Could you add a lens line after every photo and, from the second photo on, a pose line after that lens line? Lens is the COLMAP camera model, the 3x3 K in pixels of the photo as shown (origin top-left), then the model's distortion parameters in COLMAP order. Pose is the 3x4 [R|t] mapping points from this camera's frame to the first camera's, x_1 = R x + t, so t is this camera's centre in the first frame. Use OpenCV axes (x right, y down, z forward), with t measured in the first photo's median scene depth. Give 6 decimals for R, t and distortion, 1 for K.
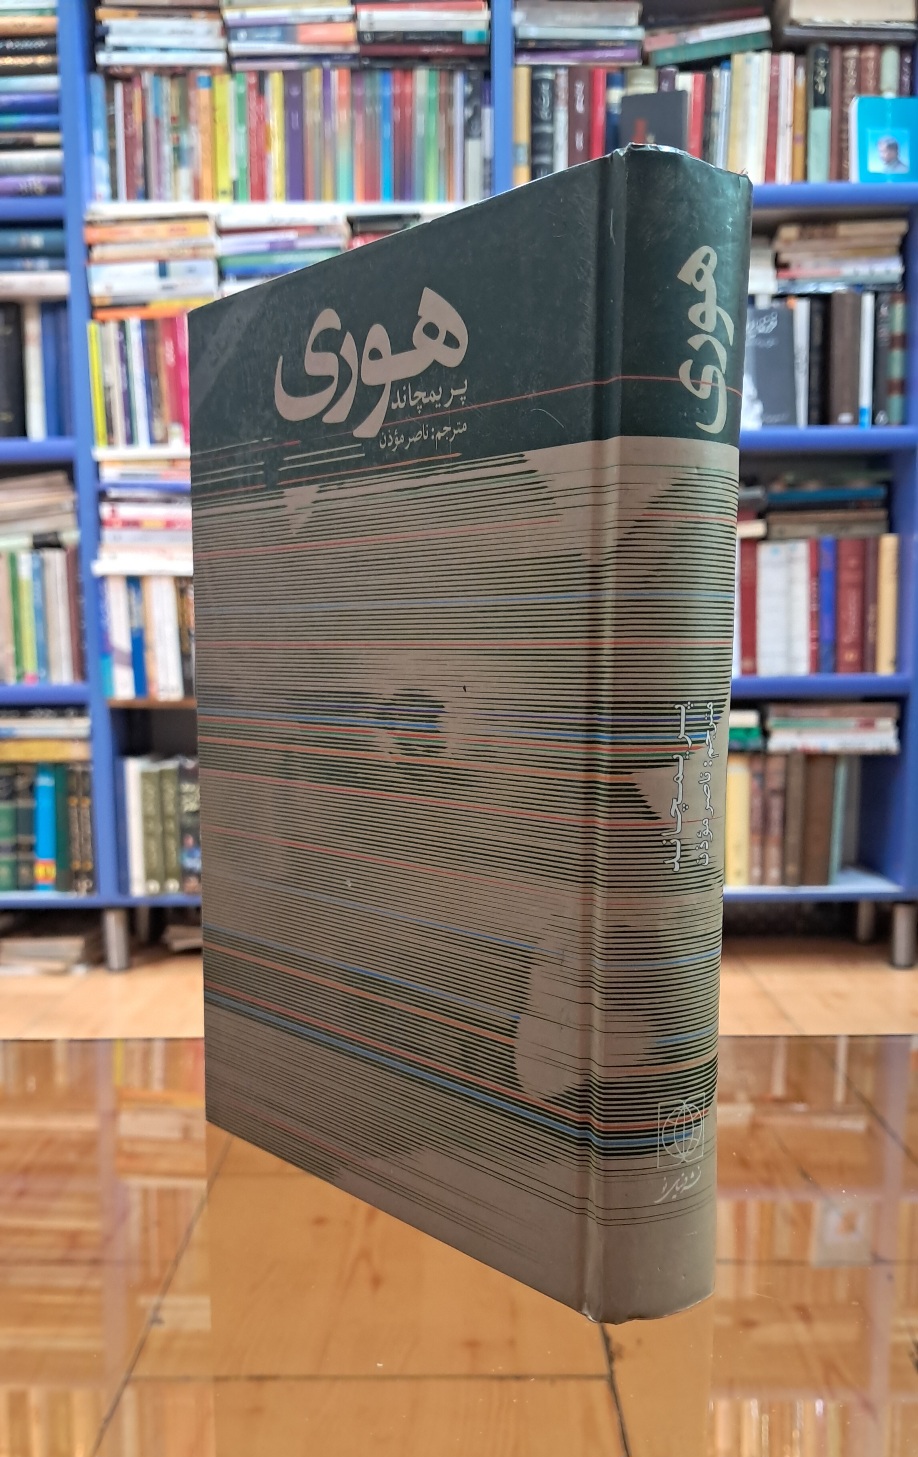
lens RADIAL K [[1282.5, 0, 457.3], [0, 1282.5, 785.0], [0, 0, 1]] dist [0.004776, -0.010865]
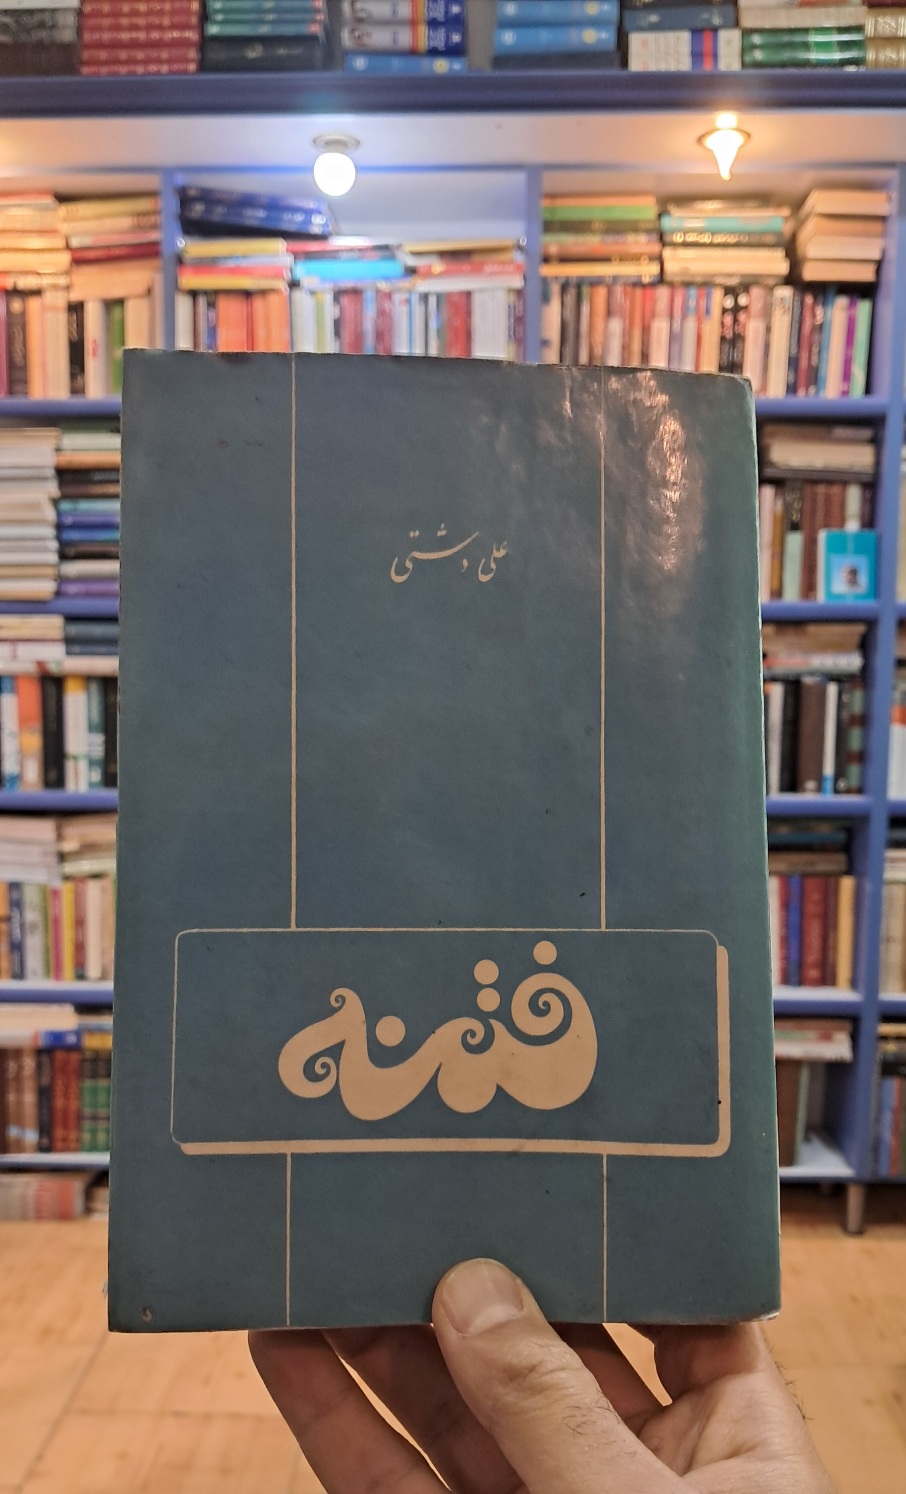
lens RADIAL K [[1267.9, 0, 453.9], [0, 1267.9, 785.1], [0, 0, 1]] dist [-0.003685, 0.004696]
pose [[0.999736, 0.019240, -0.012580, -0.016654], [-0.019276, 0.999810, -0.002783, -0.276606], [0.012524, 0.003025, 0.999917, -0.188944]]
